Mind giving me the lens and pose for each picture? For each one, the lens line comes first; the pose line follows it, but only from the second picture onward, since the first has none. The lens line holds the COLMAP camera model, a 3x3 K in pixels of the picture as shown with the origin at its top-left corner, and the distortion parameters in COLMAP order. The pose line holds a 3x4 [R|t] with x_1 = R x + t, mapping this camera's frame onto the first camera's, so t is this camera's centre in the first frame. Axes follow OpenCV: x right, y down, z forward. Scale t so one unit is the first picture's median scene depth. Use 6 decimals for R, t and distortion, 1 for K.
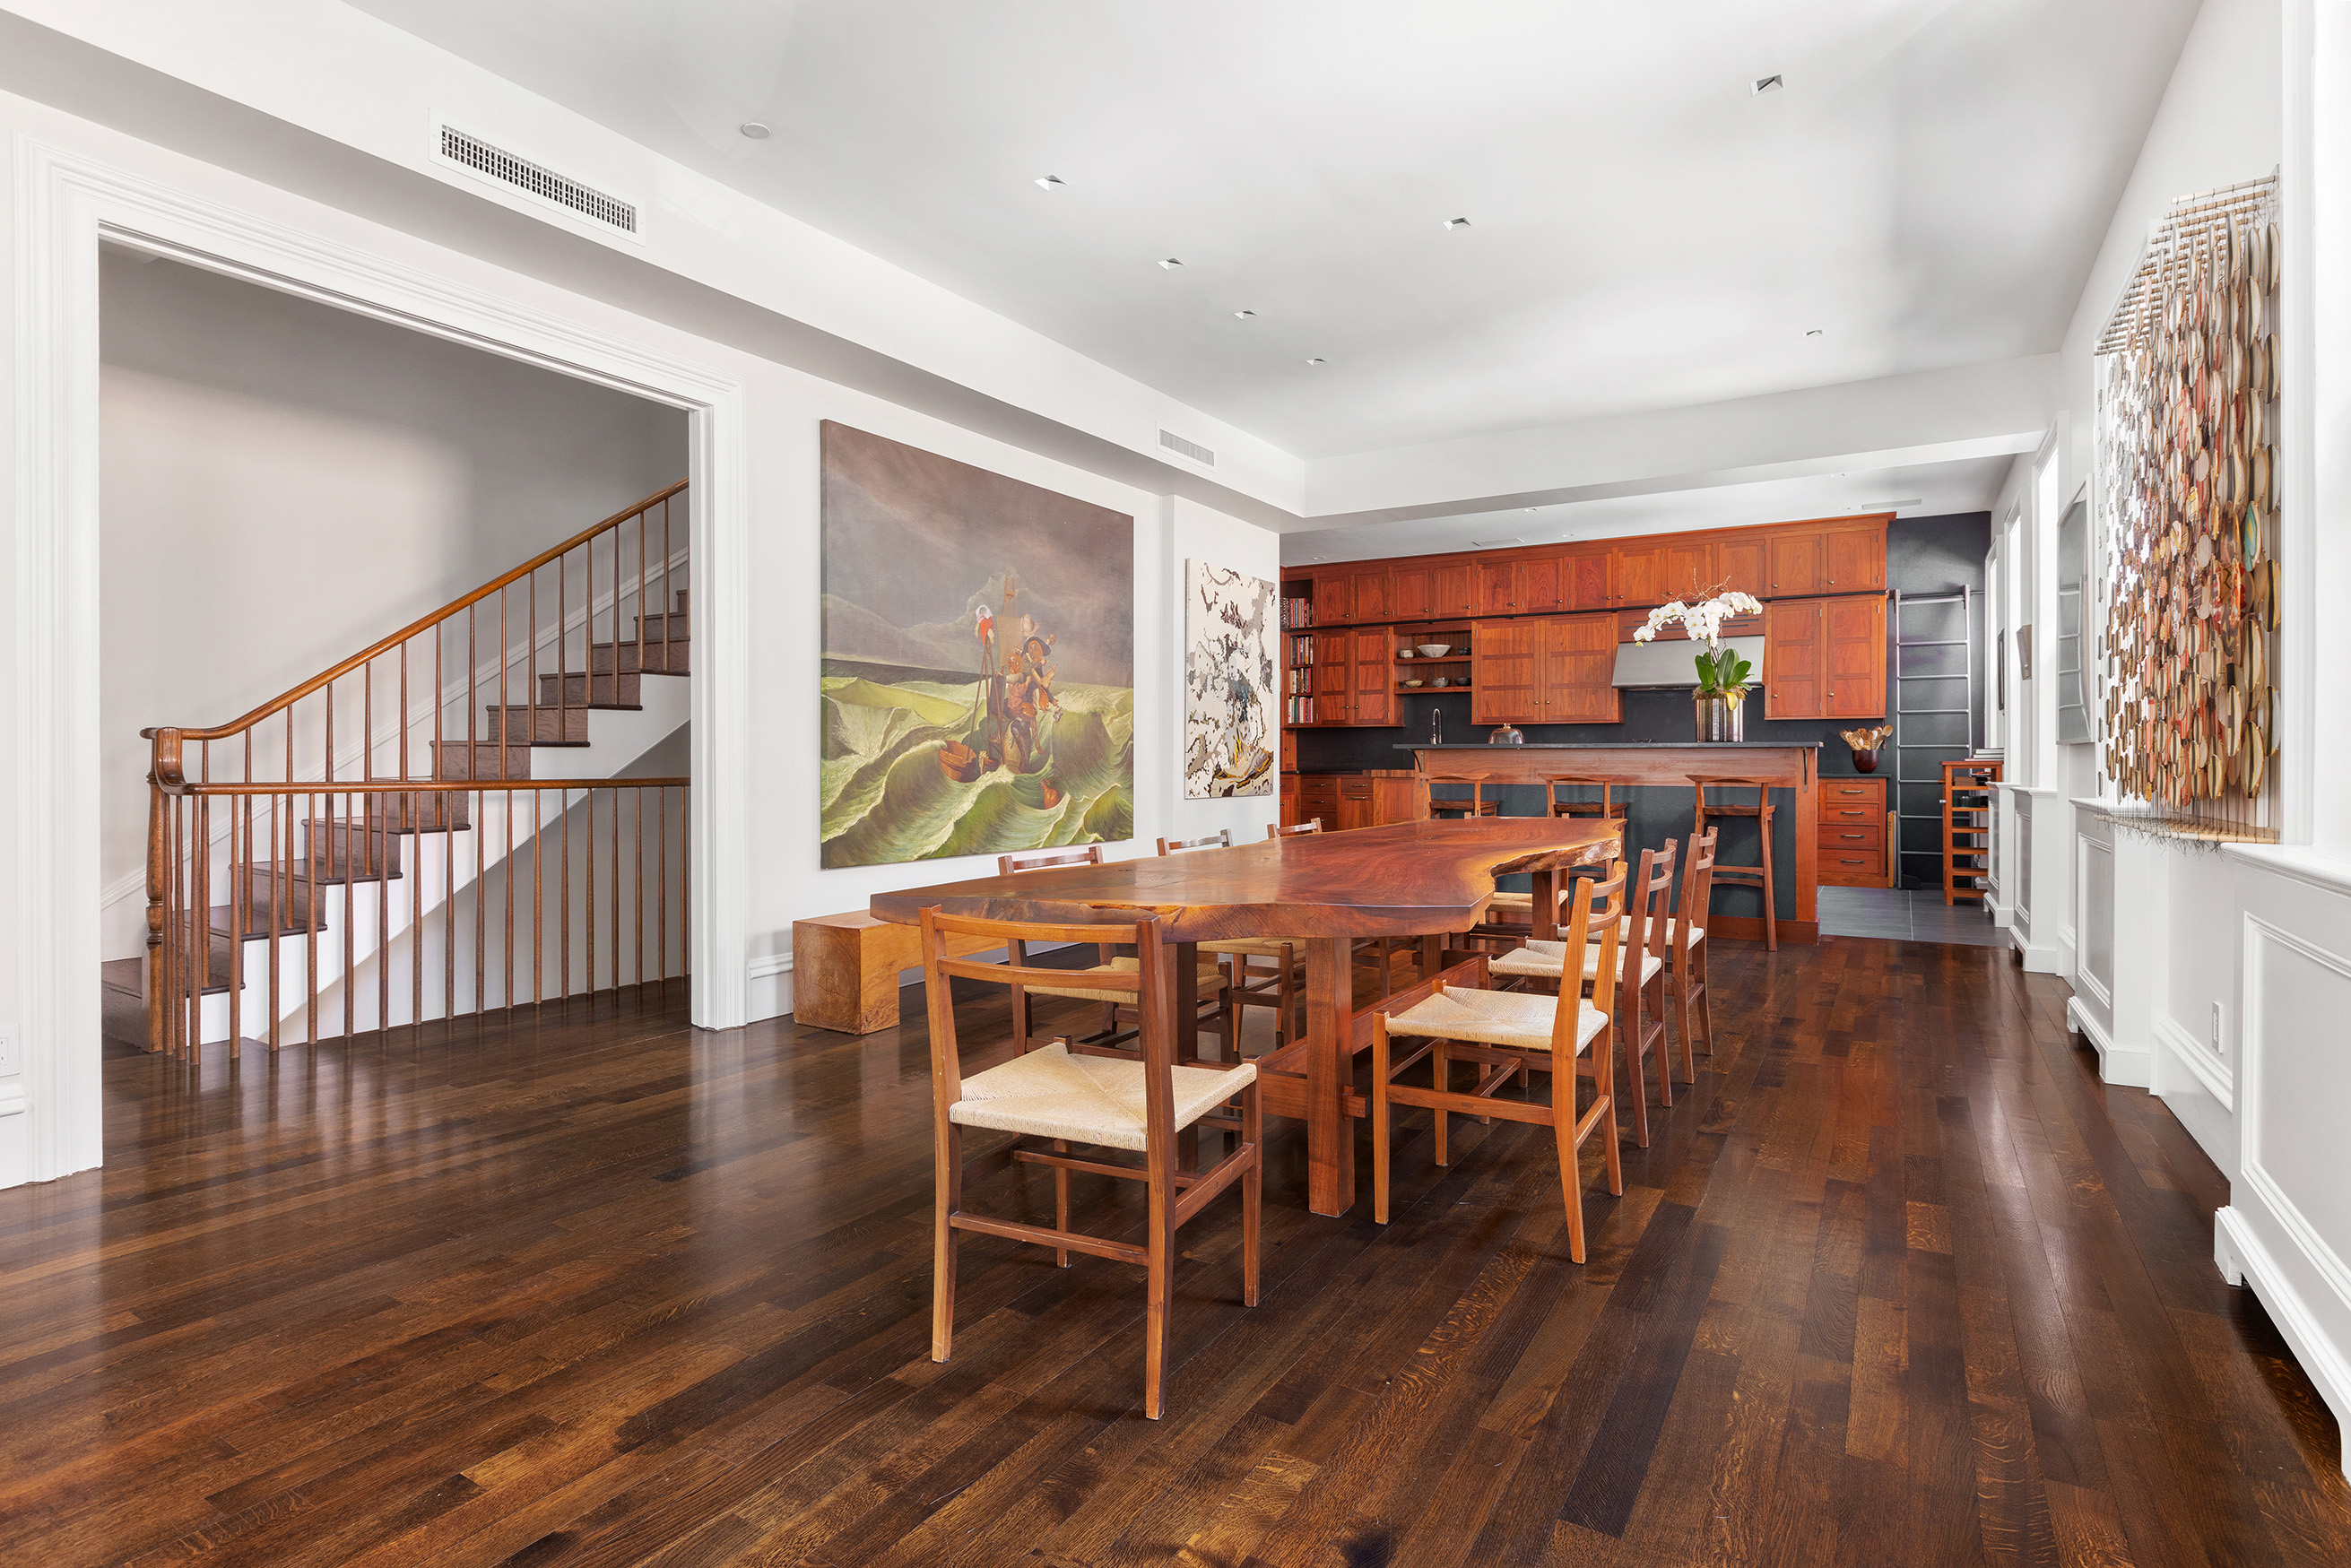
lens RADIAL K [[1230.8, 0, 1181.7], [0, 1230.8, 765.5], [0, 0, 1]] dist [-0.004994, -0.000155]
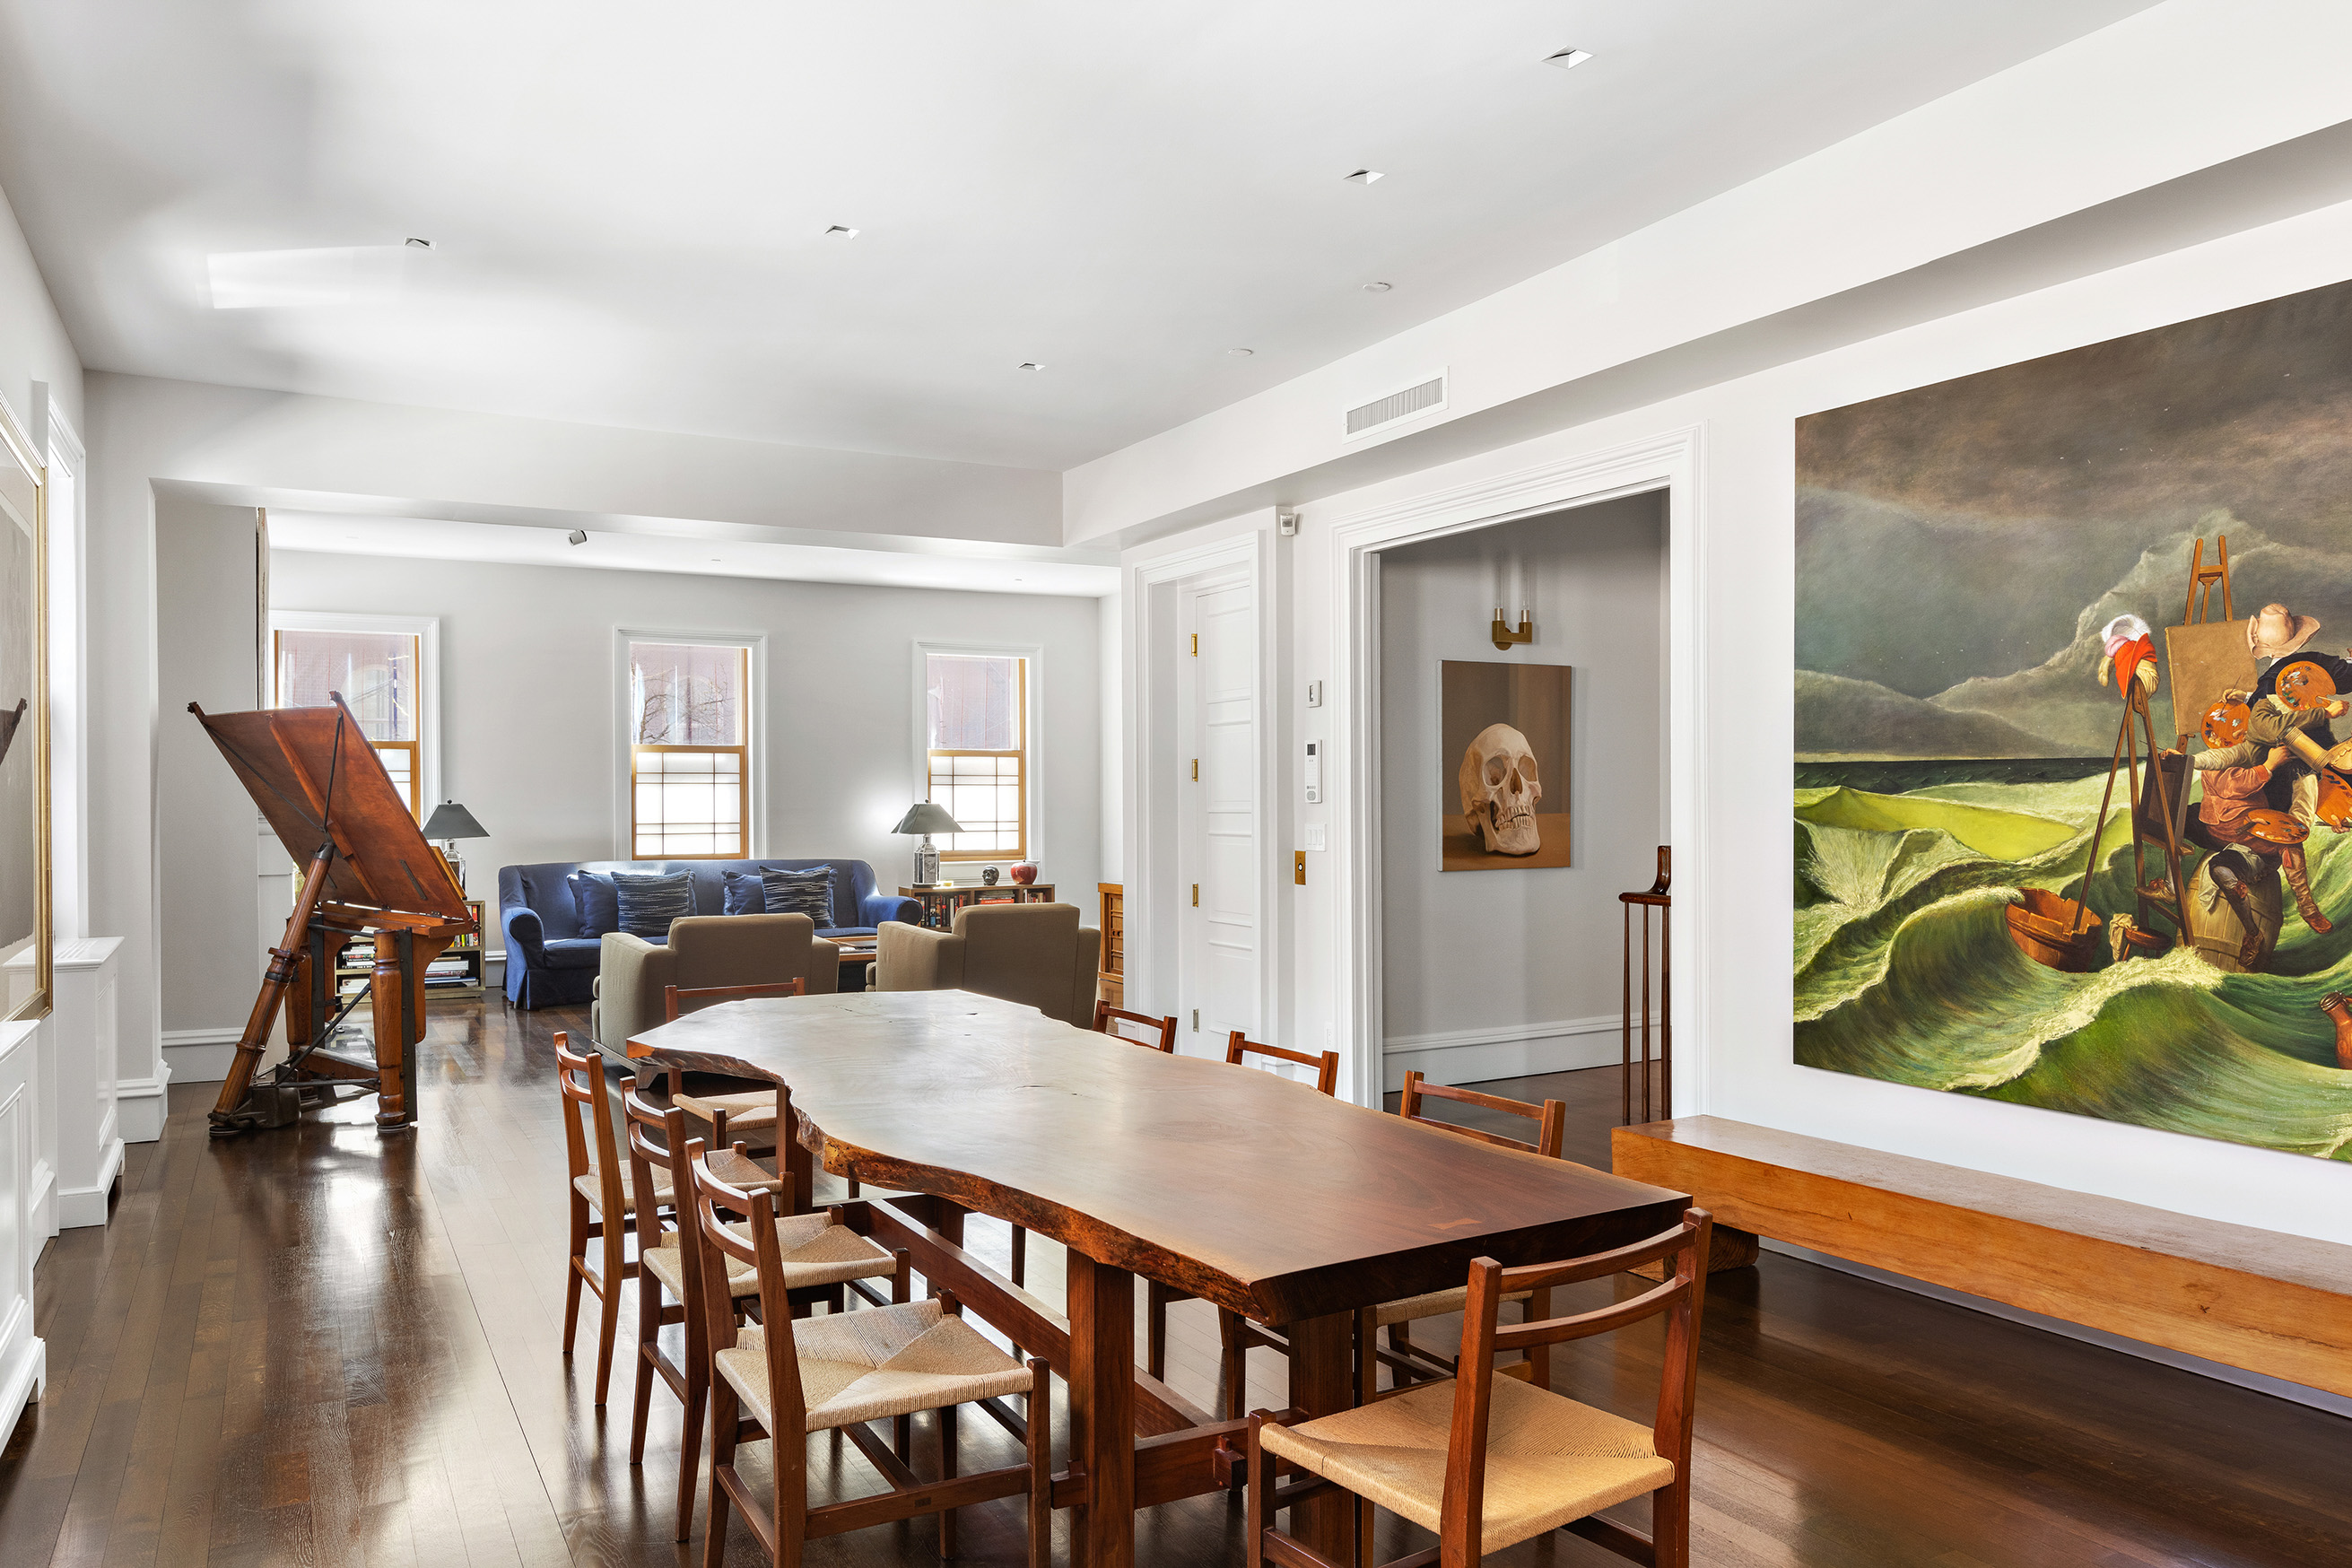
lens RADIAL K [[1661.3, 0, 1184.6], [0, 1661.3, 787.1], [0, 0, 1]] dist [-0.005550, -0.000996]
pose [[-0.518300, 0.008179, -0.855160, 0.628111], [0.011431, 0.999931, 0.002635, -0.071729], [0.855123, -0.008409, -0.518357, 1.075989]]
